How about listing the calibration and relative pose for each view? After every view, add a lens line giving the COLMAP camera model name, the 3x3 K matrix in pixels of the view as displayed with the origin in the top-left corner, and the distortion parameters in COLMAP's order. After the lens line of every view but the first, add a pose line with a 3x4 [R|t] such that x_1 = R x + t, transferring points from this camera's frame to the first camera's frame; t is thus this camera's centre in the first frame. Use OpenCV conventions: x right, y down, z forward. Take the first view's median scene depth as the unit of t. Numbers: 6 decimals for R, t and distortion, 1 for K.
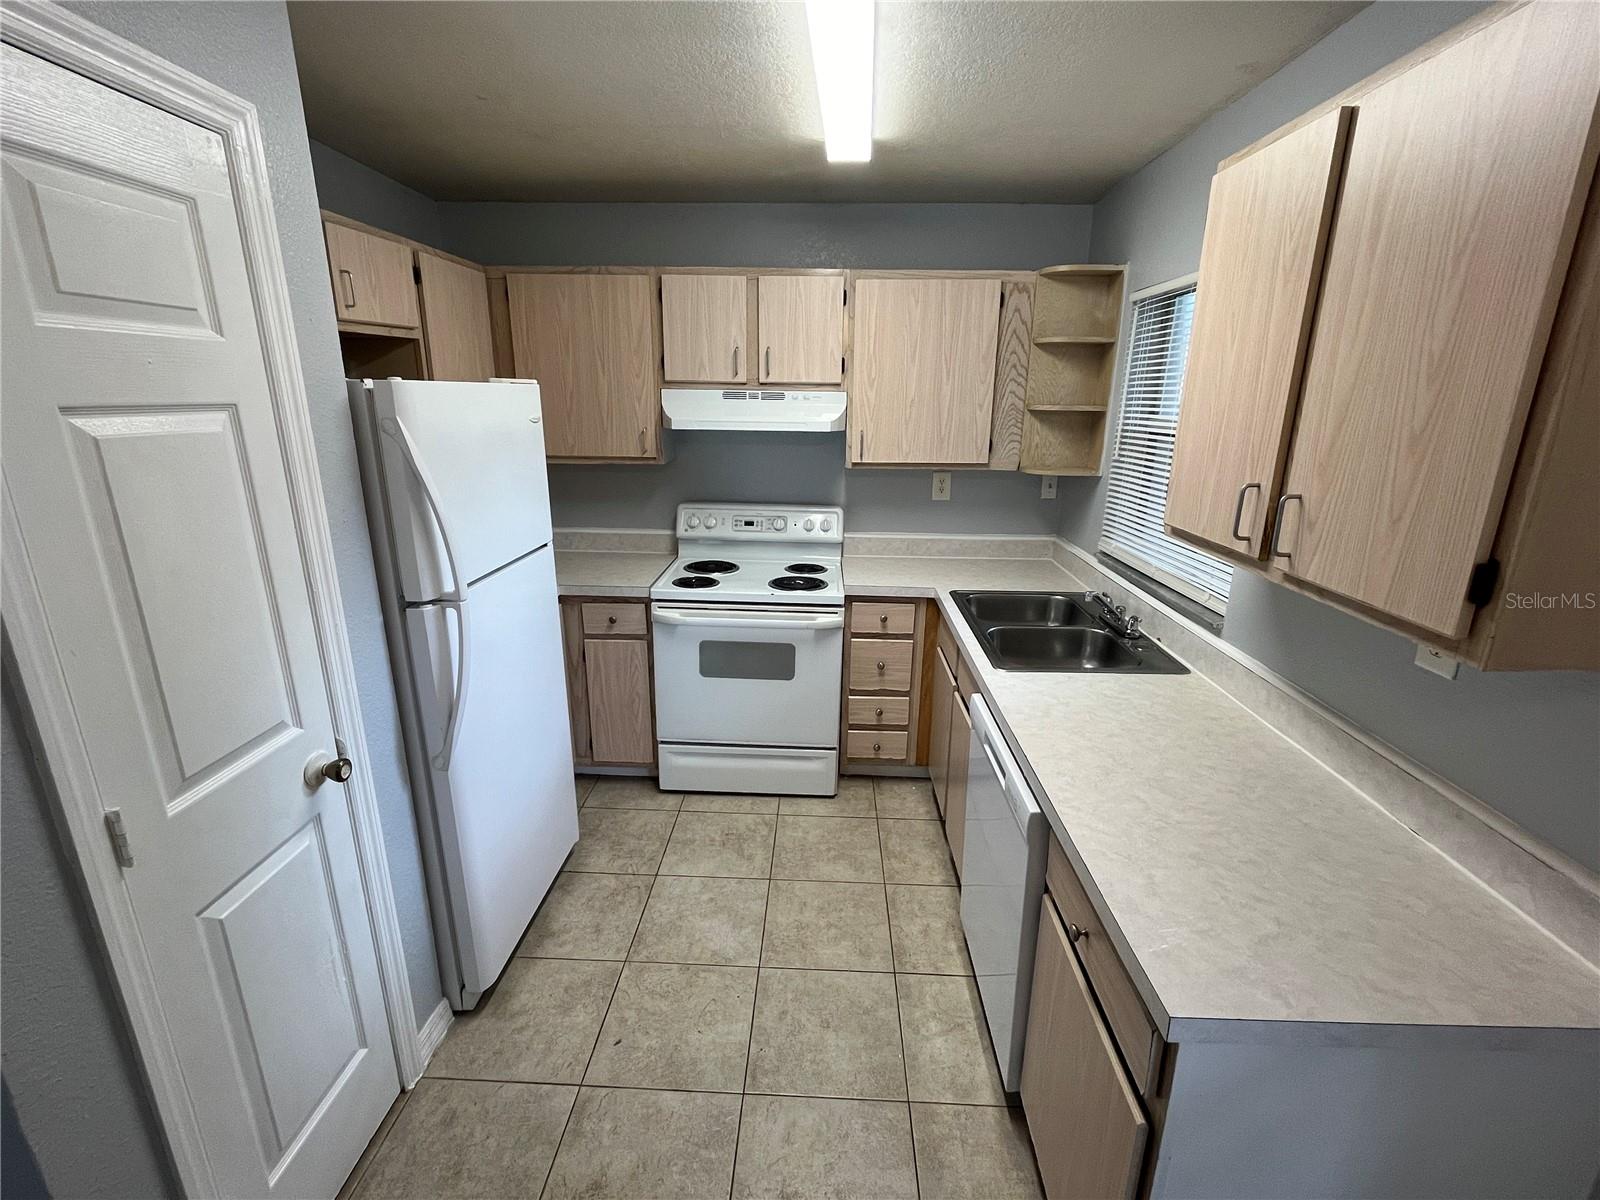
lens RADIAL K [[719.4, 0, 797.3], [0, 719.4, 603.2], [0, 0, 1]] dist [-0.002942, -0.000147]
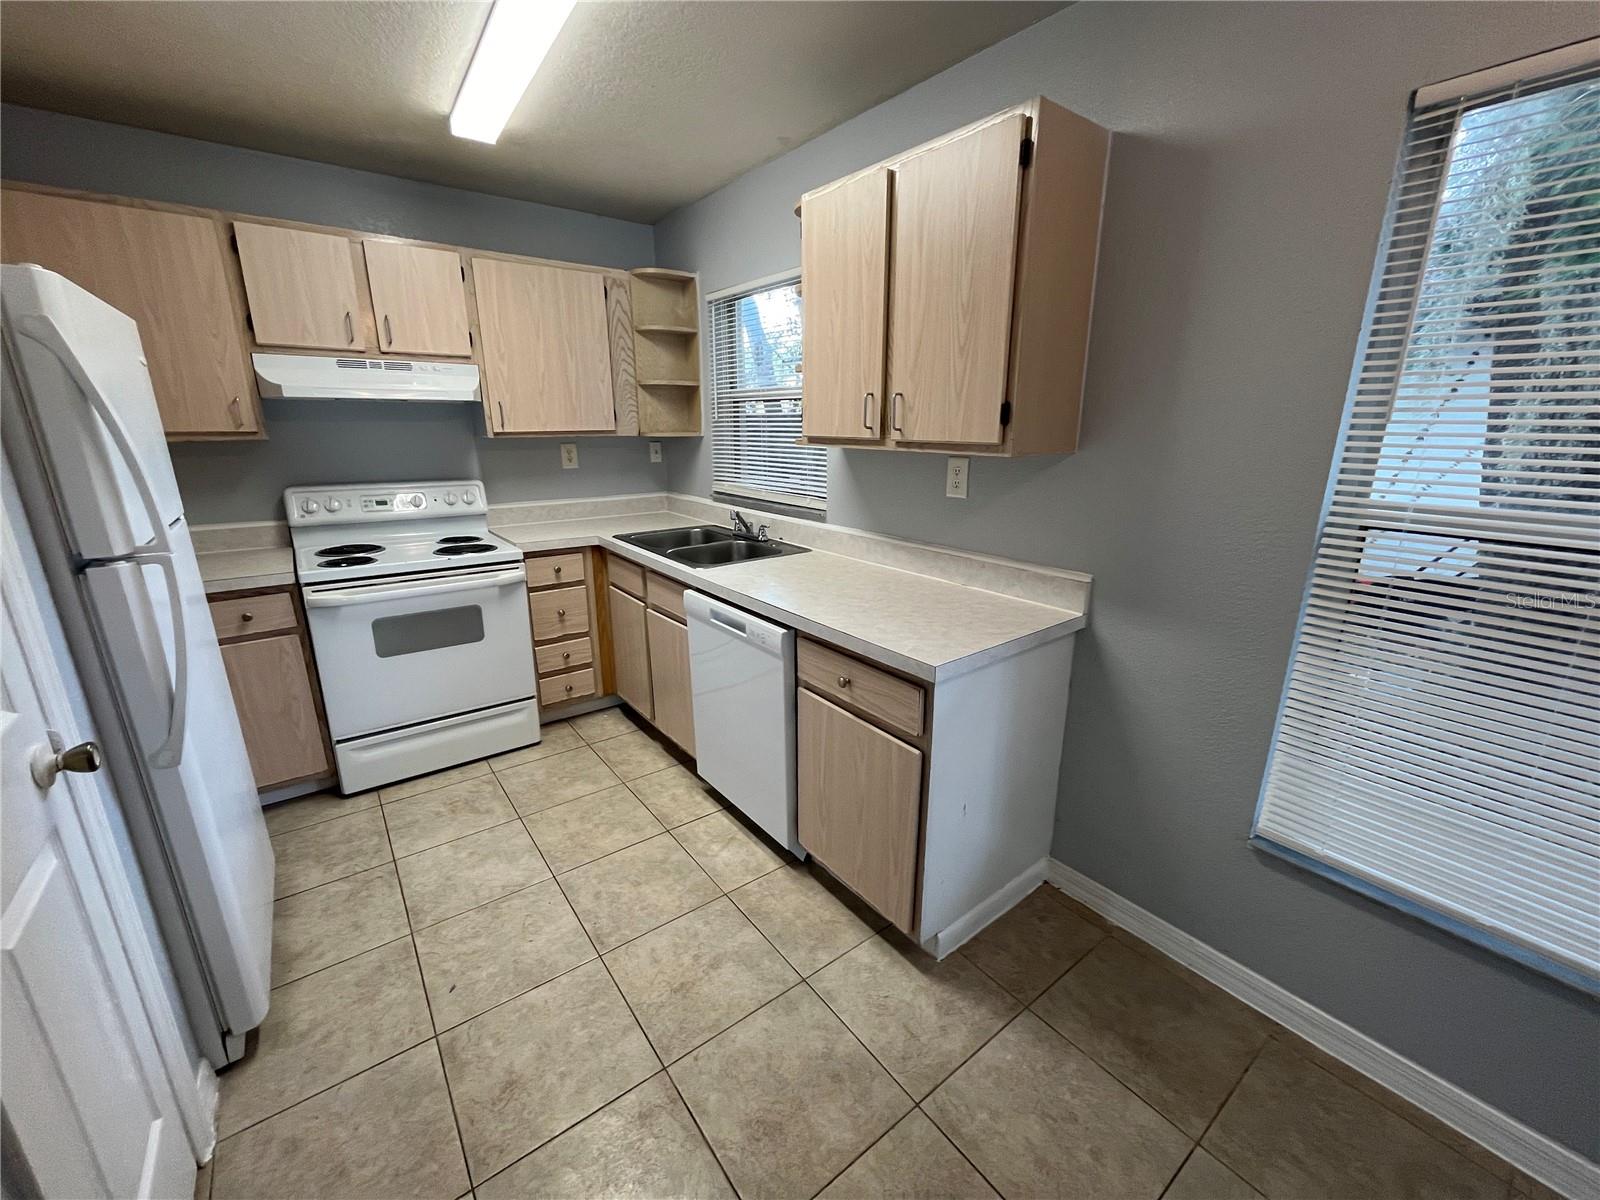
lens RADIAL K [[645.2, 0, 806.9], [0, 645.2, 599.6], [0, 0, 1]] dist [-0.004734, -0.000143]
pose [[0.767369, -0.182849, 0.614582, -0.232600], [0.186592, 0.980677, 0.058790, 0.091031], [-0.613456, 0.069562, 0.786659, -0.022991]]
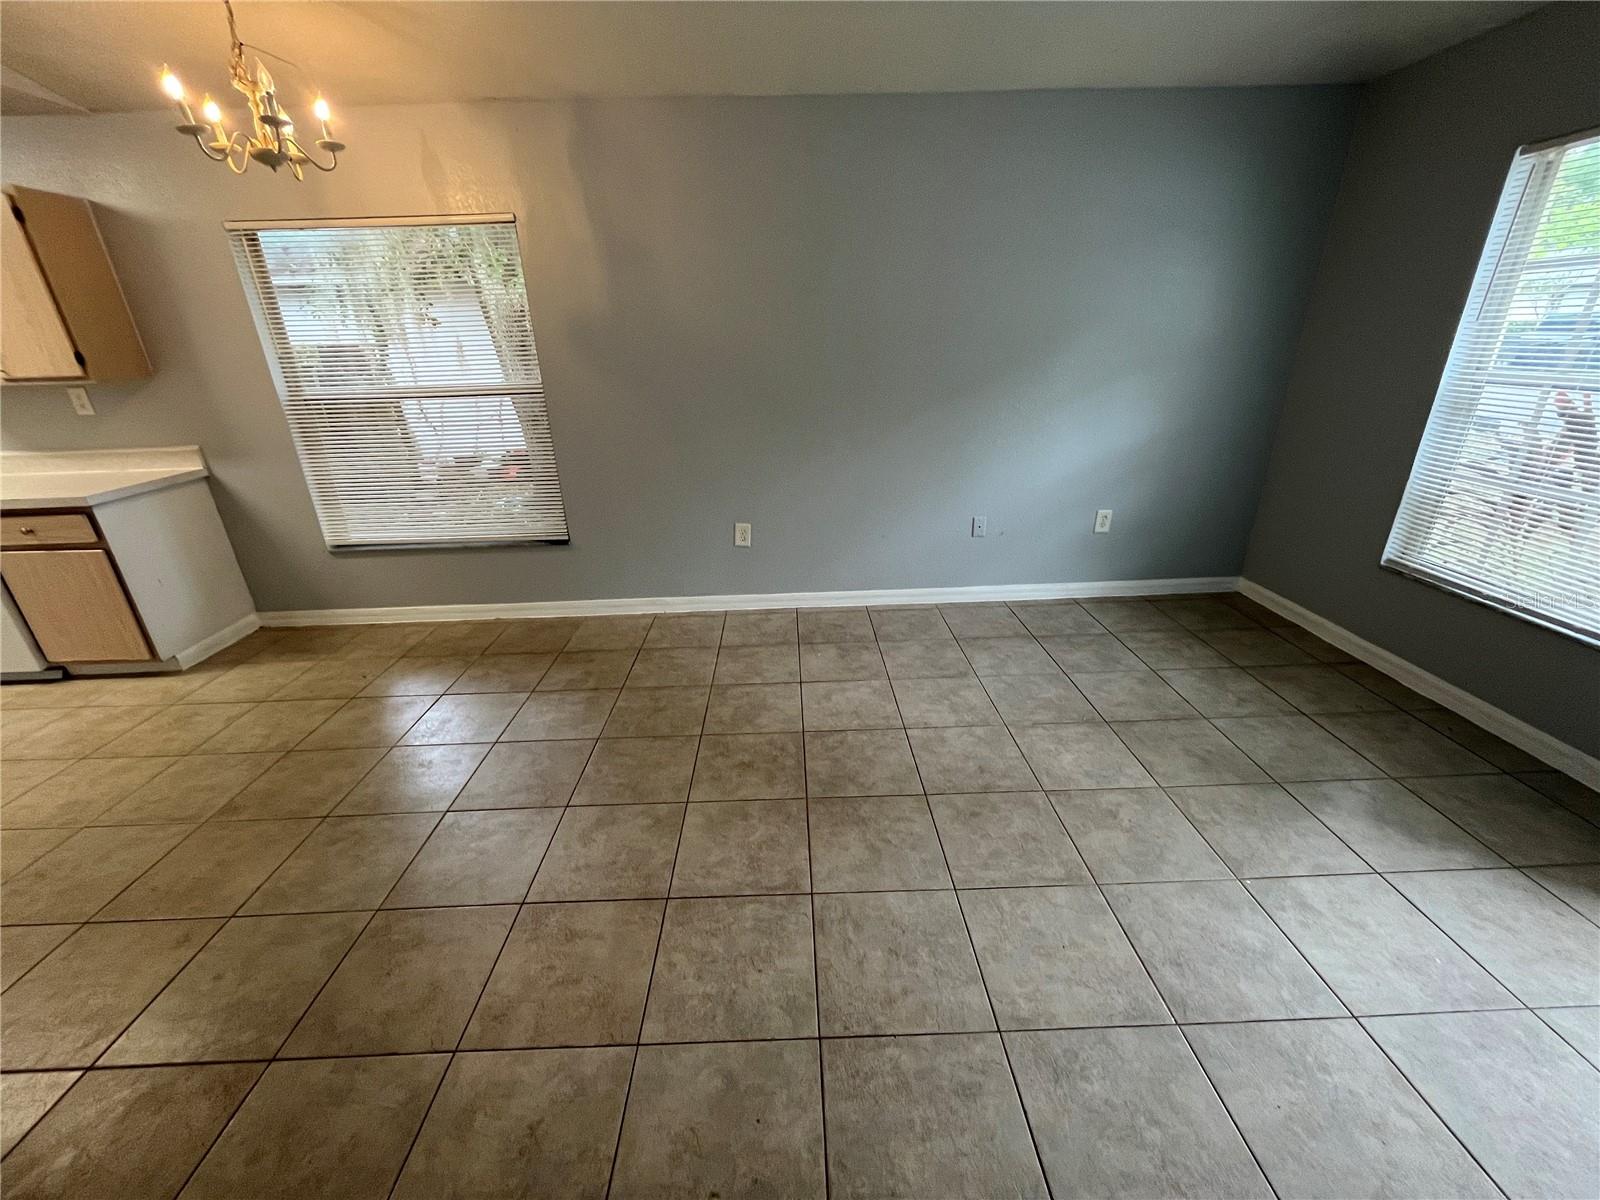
lens RADIAL K [[645.2, 0, 802.5], [0, 645.2, 602.5], [0, 0, 1]] dist [-0.004734, -0.000143]
pose [[-0.065955, -0.388817, 0.918951, -0.929398], [0.302449, 0.869841, 0.389746, 0.298628], [-0.950881, 0.303642, 0.060227, -0.781351]]
